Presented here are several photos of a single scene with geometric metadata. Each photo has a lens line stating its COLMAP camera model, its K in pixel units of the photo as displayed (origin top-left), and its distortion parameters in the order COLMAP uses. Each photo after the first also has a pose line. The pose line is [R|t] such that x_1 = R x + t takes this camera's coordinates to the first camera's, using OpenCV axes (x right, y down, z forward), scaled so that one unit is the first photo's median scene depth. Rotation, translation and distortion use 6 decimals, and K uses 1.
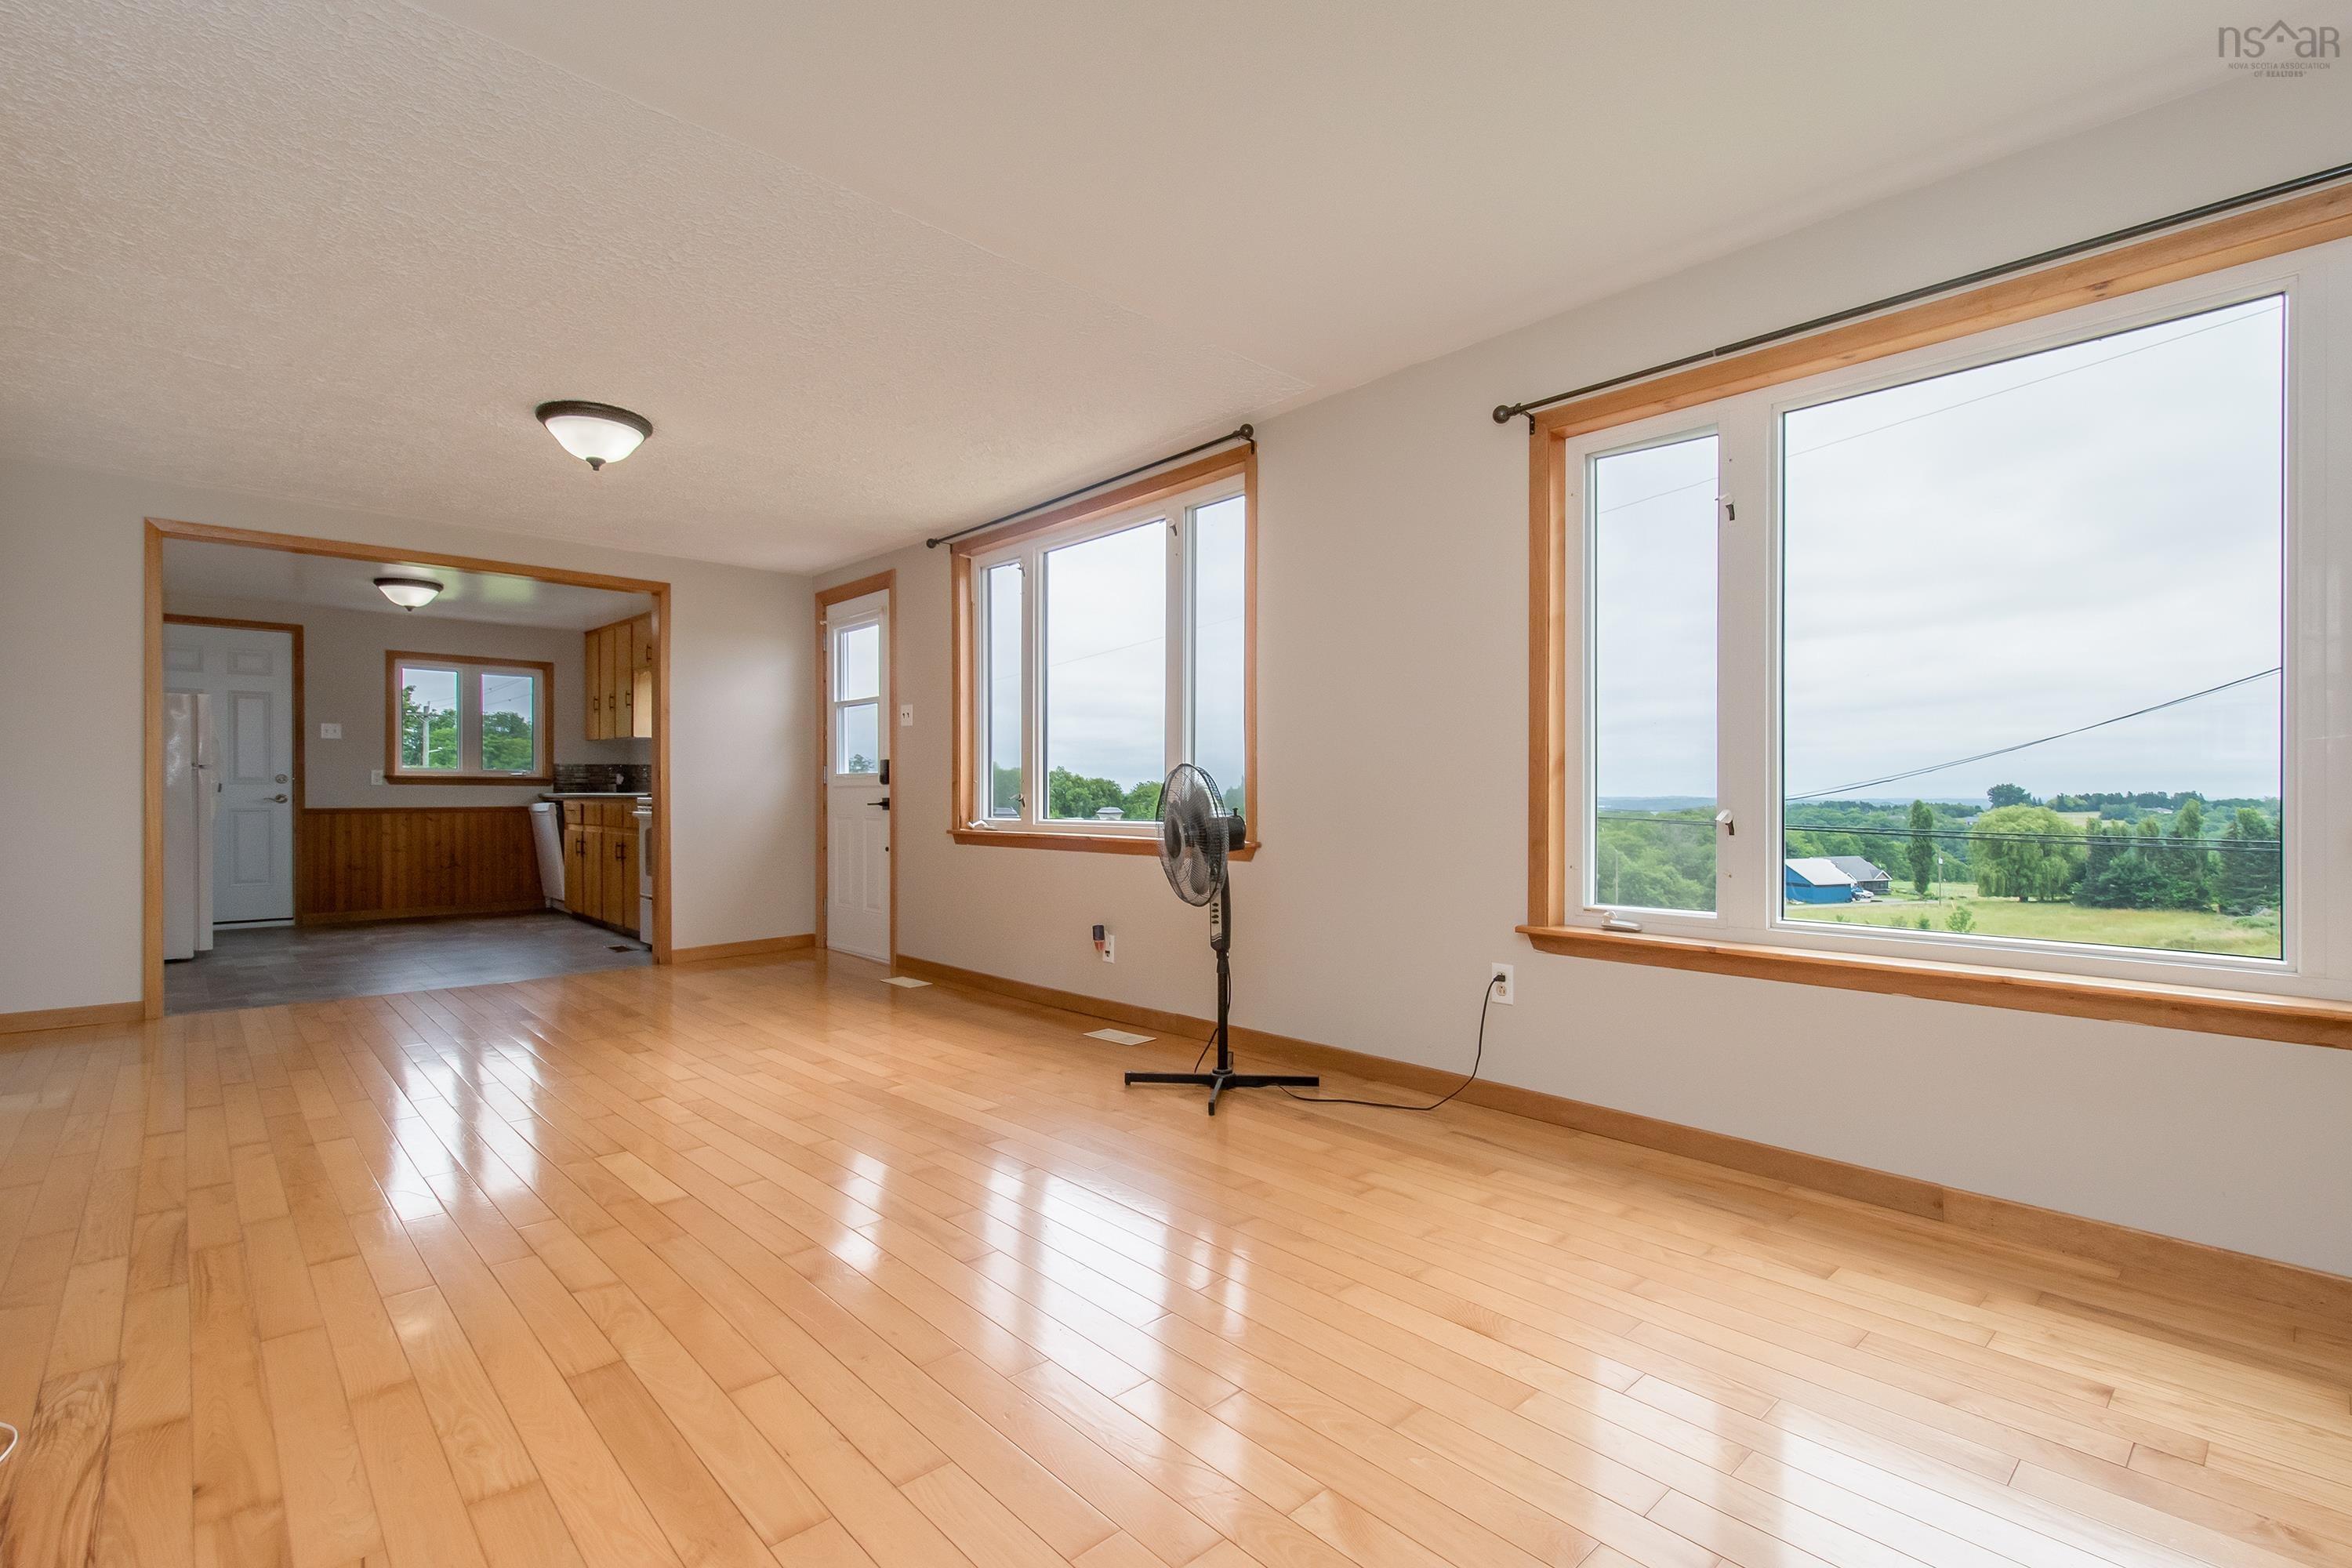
lens RADIAL K [[1025.7, 0, 1176.0], [0, 1025.7, 784.0], [0, 0, 1]] dist [0.001127, -0.000197]
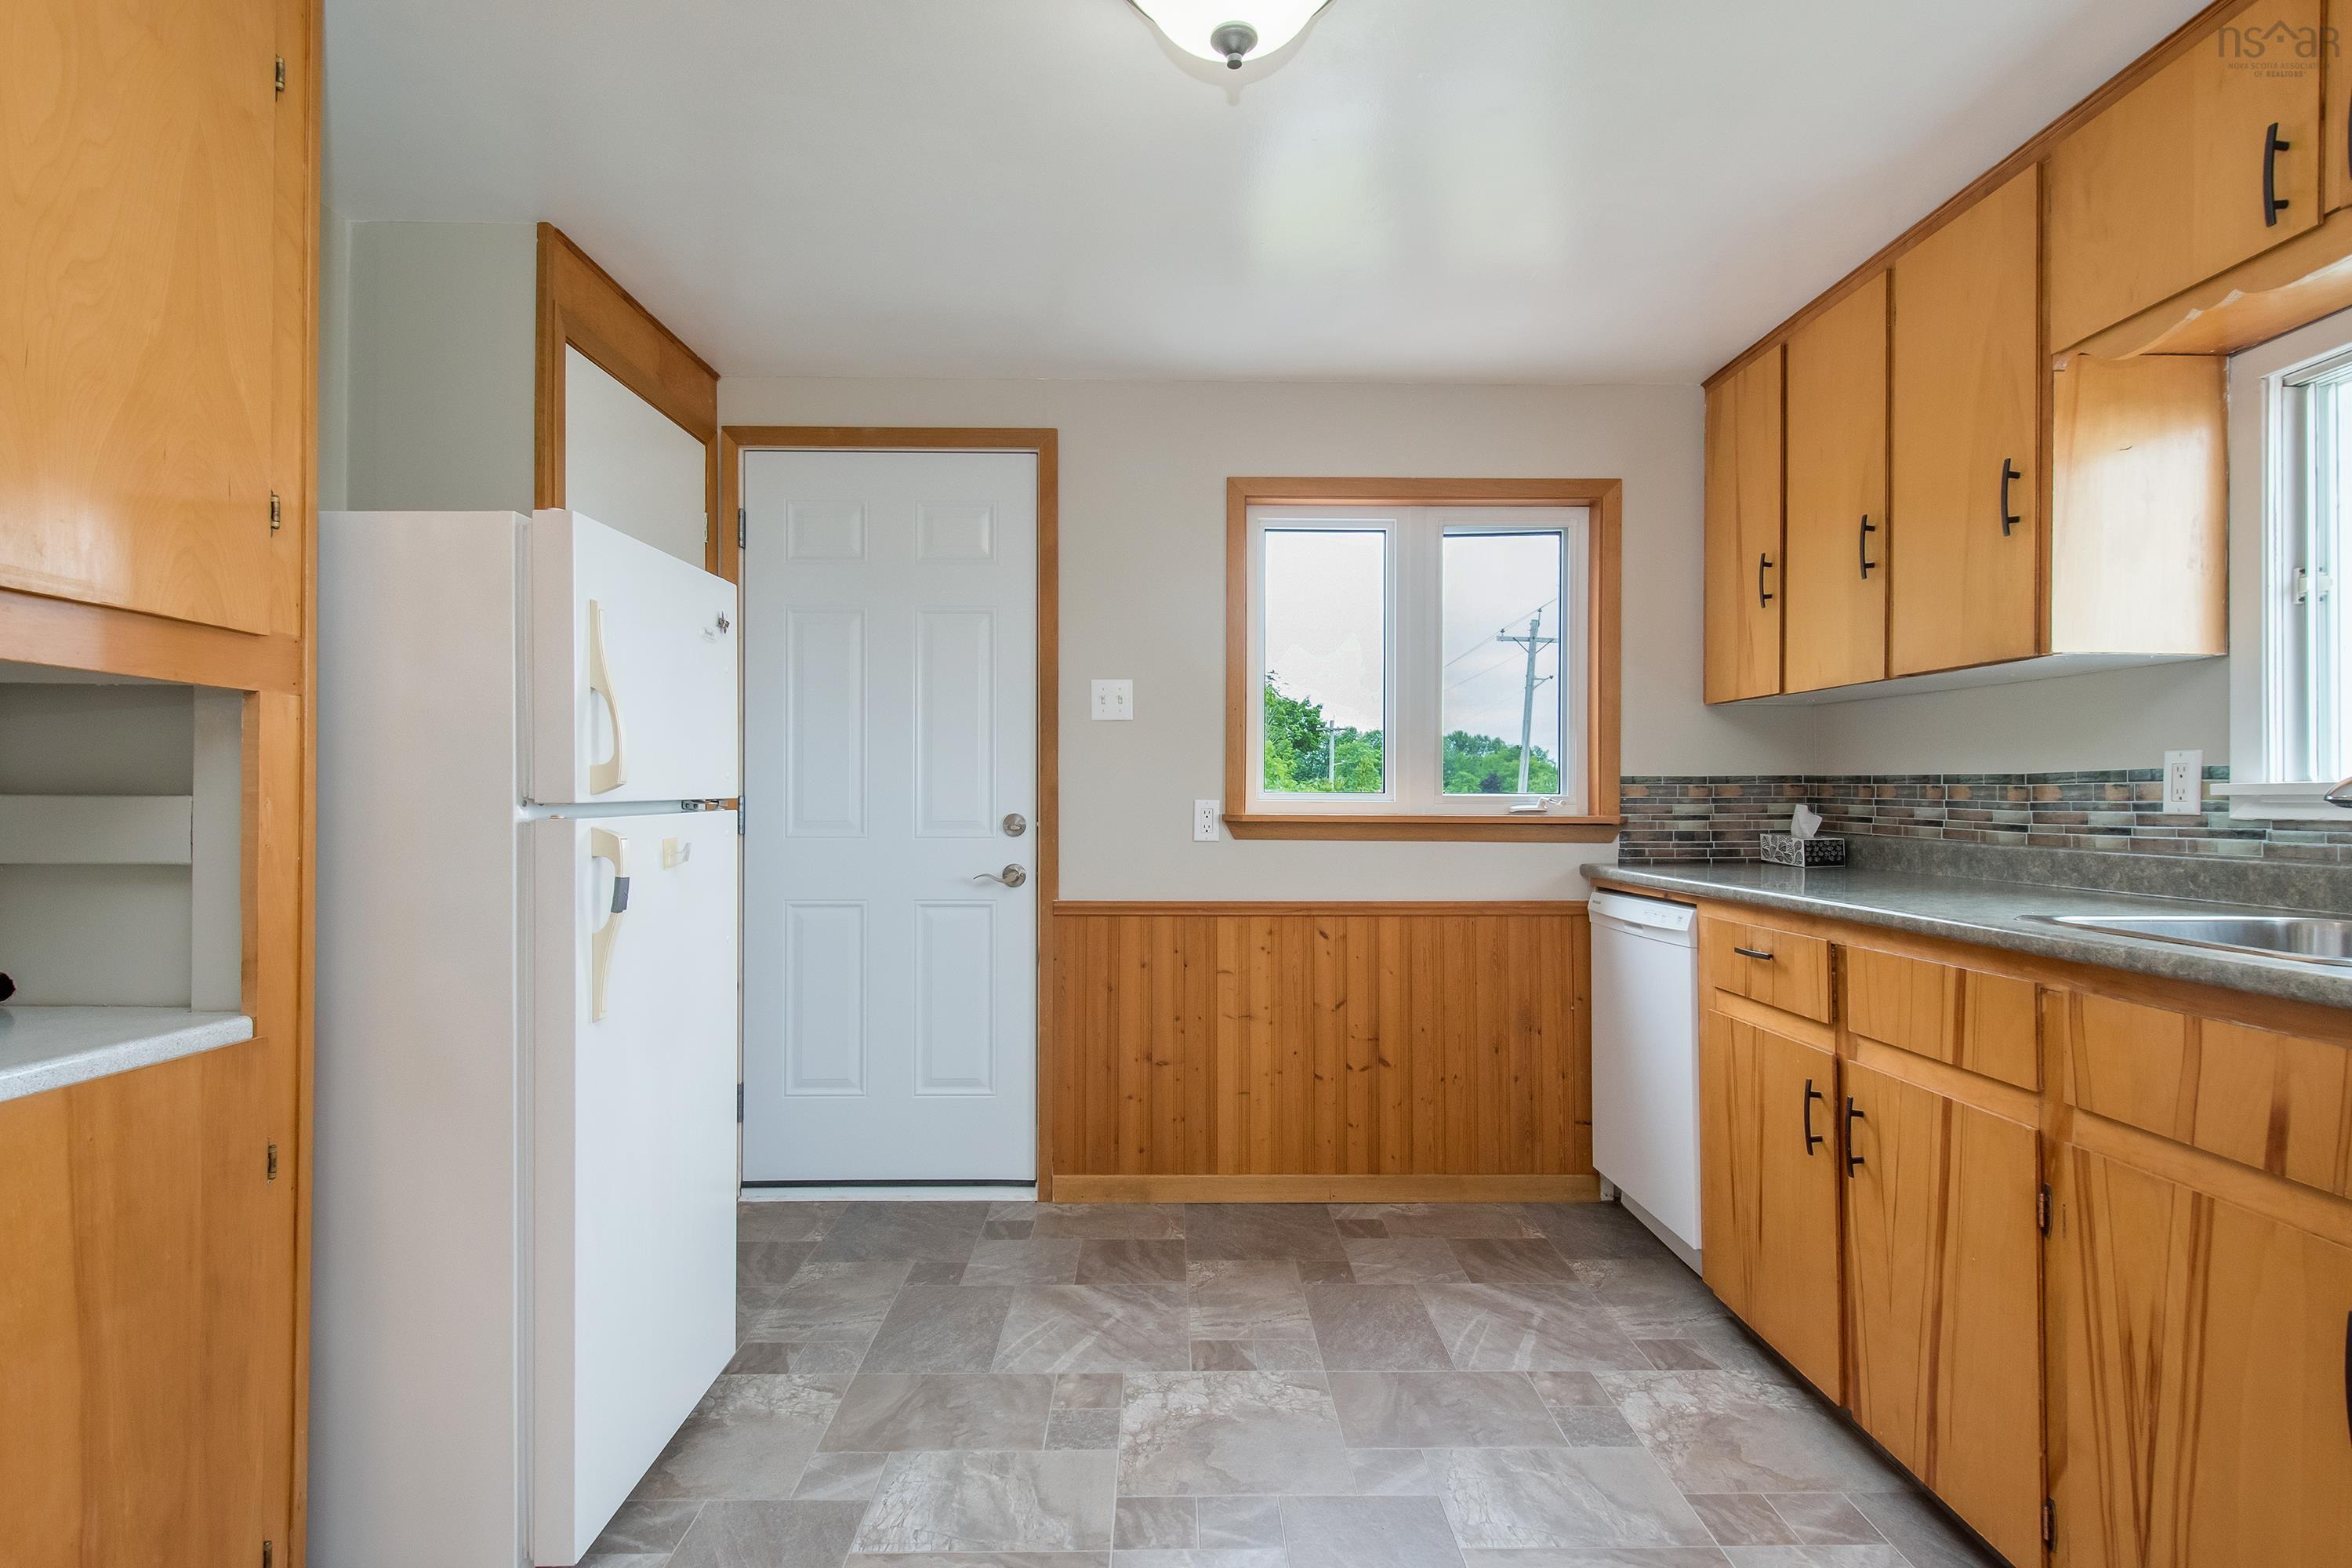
lens RADIAL K [[1146.2, 0, 1176.0], [0, 1146.2, 784.0], [0, 0, 1]] dist [0.003789, -0.000952]
pose [[0.720382, -0.006138, -0.693550, -0.496287], [-0.000602, 0.999955, -0.009476, -0.015375], [0.693577, 0.007244, 0.720346, 0.690014]]
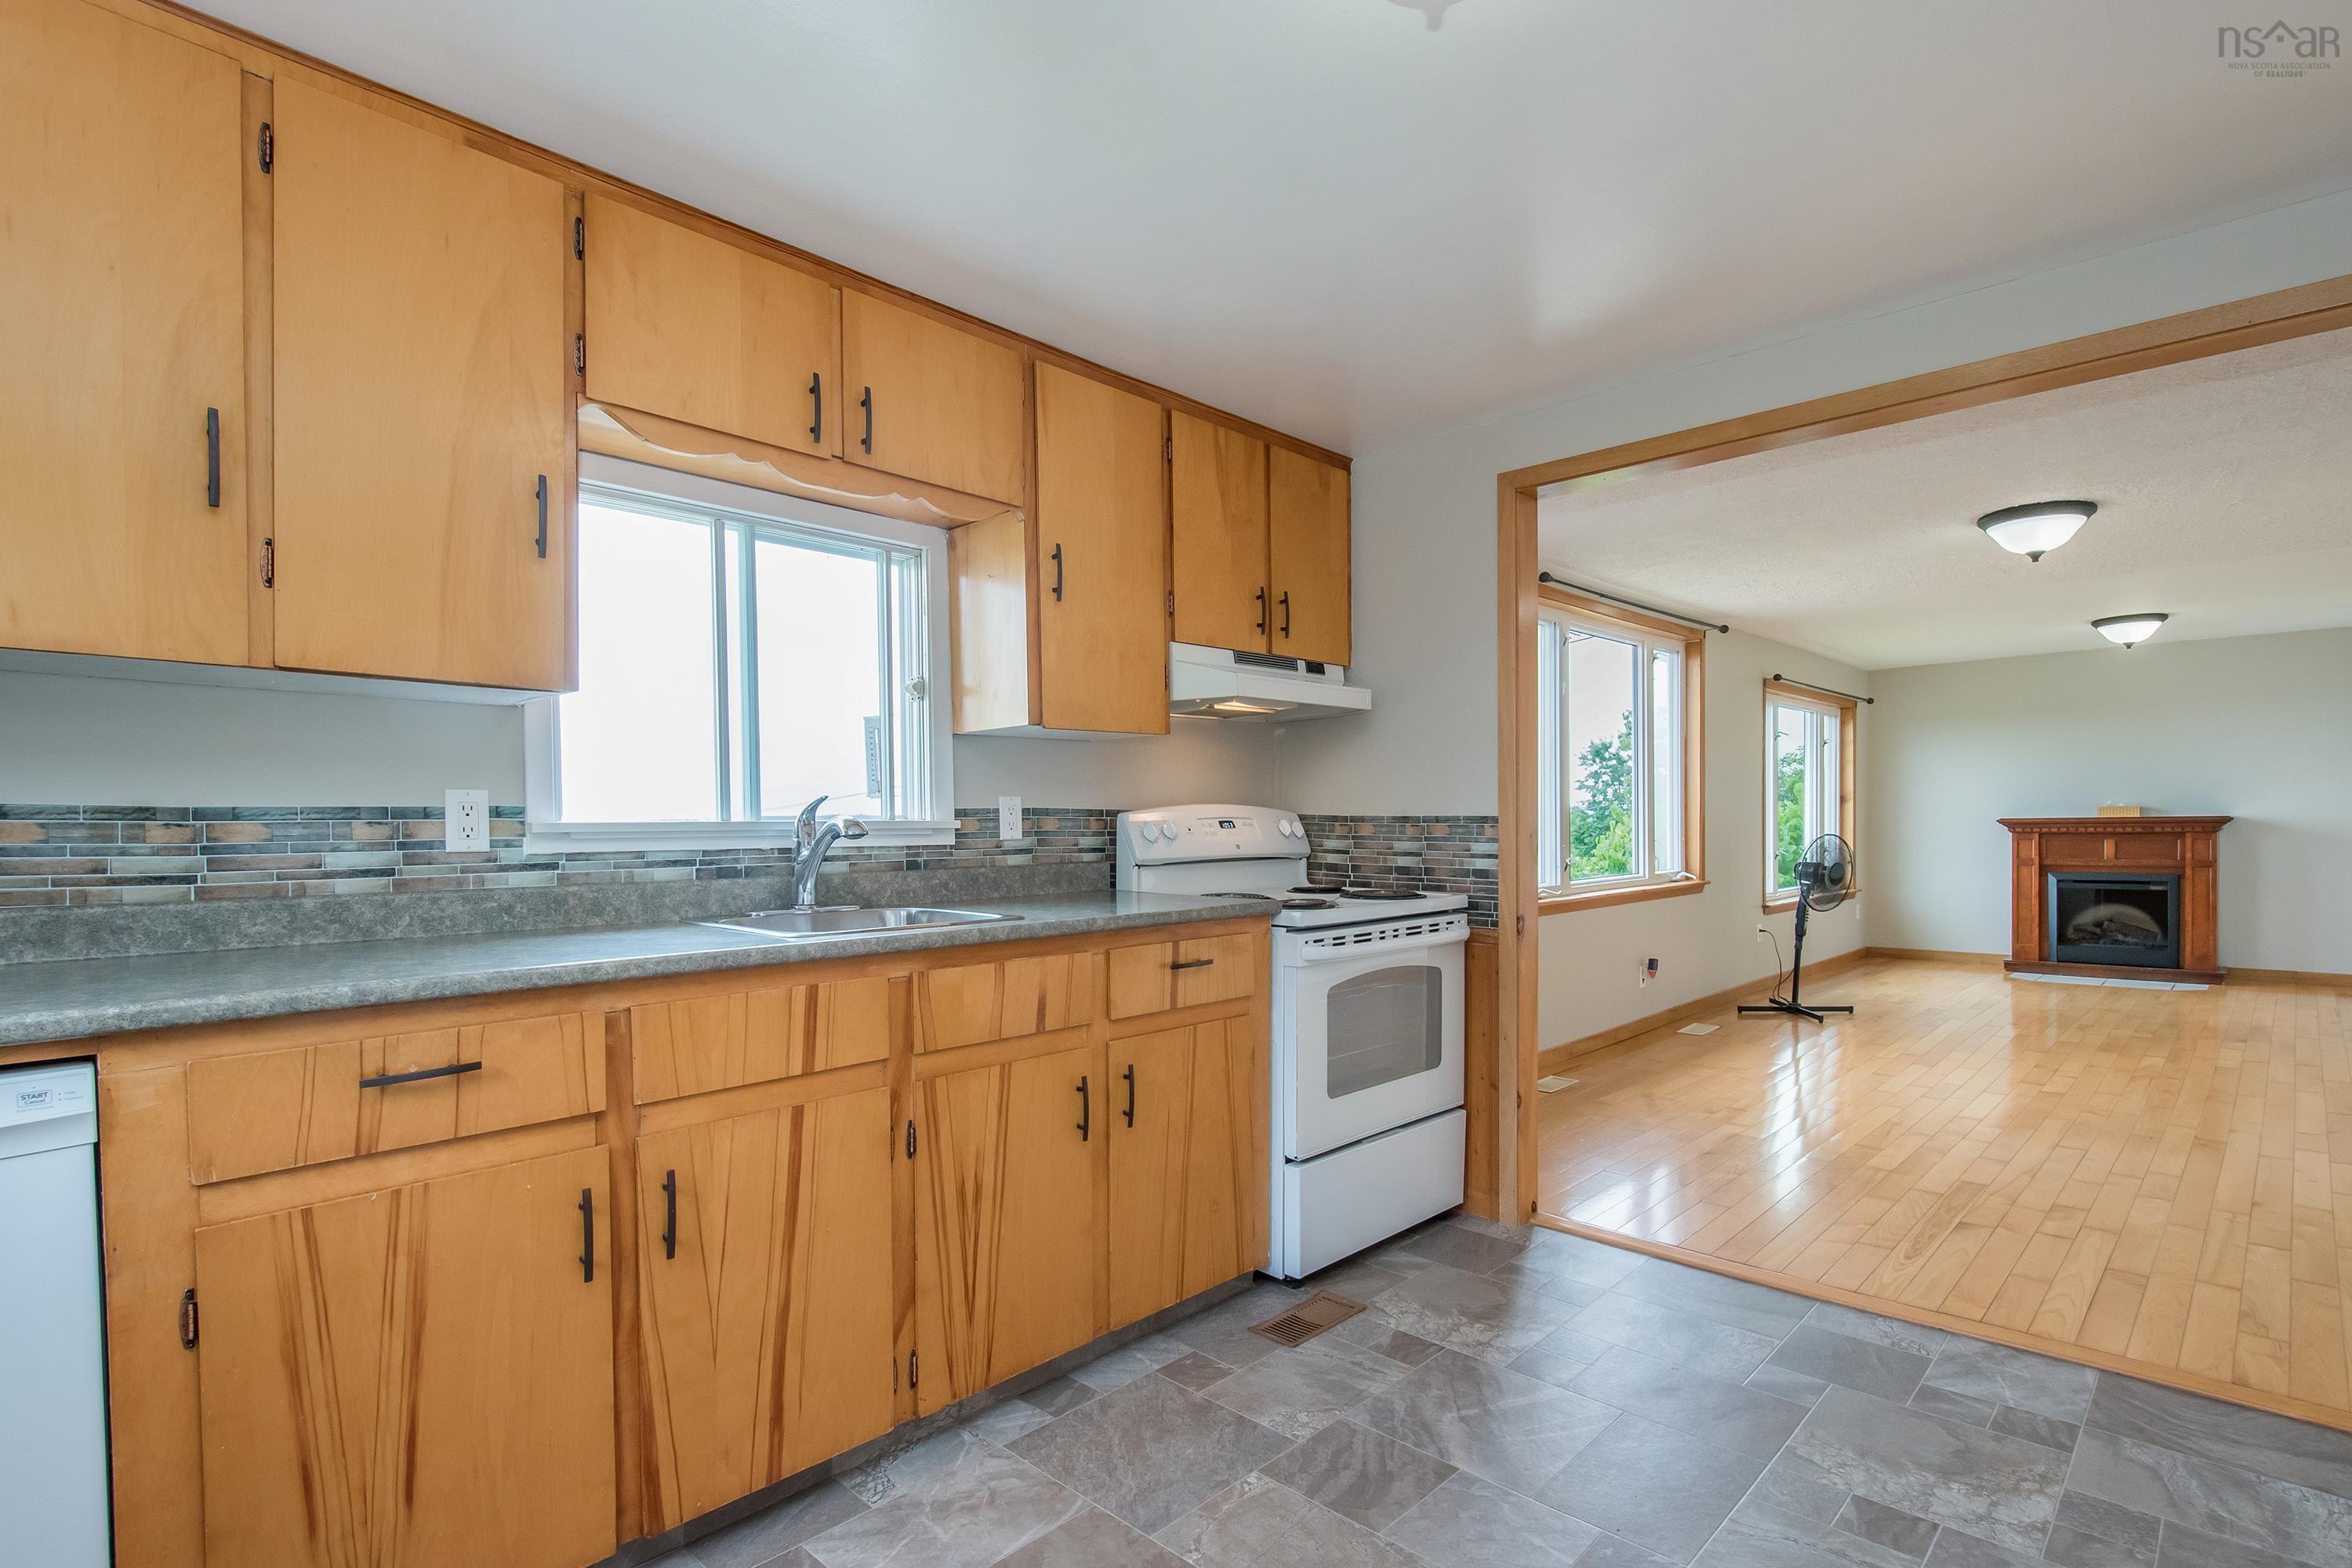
lens RADIAL K [[1151.4, 0, 1181.3], [0, 1151.4, 843.8], [0, 0, 1]] dist [0.000659, -0.000208]
pose [[-0.043467, -0.016747, 0.998914, -0.791775], [0.003508, 0.999851, 0.016916, -0.016932], [-0.999049, 0.004240, -0.043402, 0.882016]]
